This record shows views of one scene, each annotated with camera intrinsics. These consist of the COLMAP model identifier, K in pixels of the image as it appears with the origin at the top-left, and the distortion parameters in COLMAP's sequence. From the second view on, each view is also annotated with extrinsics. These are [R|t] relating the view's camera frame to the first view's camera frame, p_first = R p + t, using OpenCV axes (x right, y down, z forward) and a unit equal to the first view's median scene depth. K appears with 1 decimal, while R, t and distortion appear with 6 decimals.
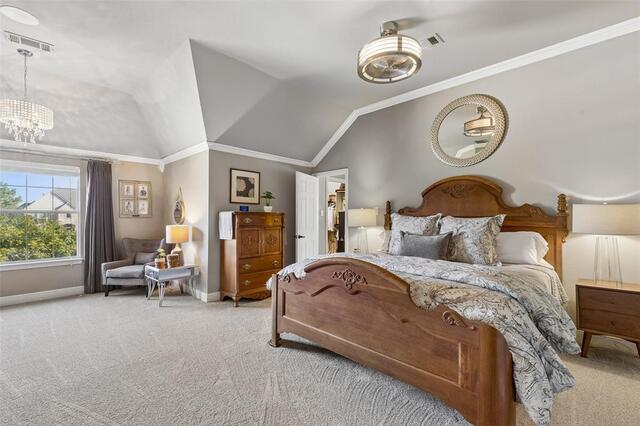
lens RADIAL K [[287.0, 0, 318.5], [0, 287.0, 215.6], [0, 0, 1]] dist [0.001837, -0.000024]
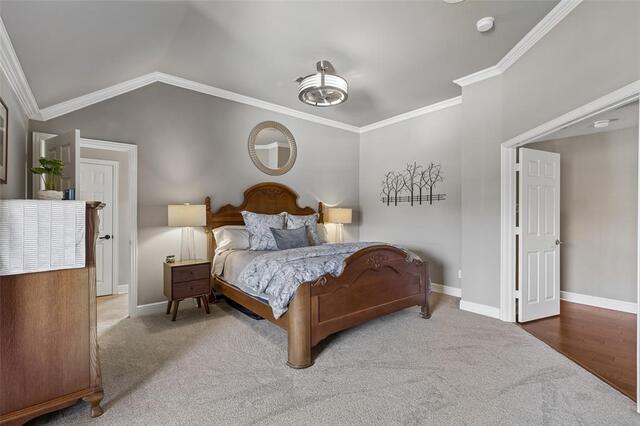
lens RADIAL K [[287.0, 0, 318.5], [0, 287.0, 215.6], [0, 0, 1]] dist [0.001837, -0.000024]
pose [[0.124318, -0.003146, 0.992237, -0.742387], [-0.010913, 0.999930, 0.004537, 0.000409], [-0.992182, -0.011393, 0.124275, 0.635901]]
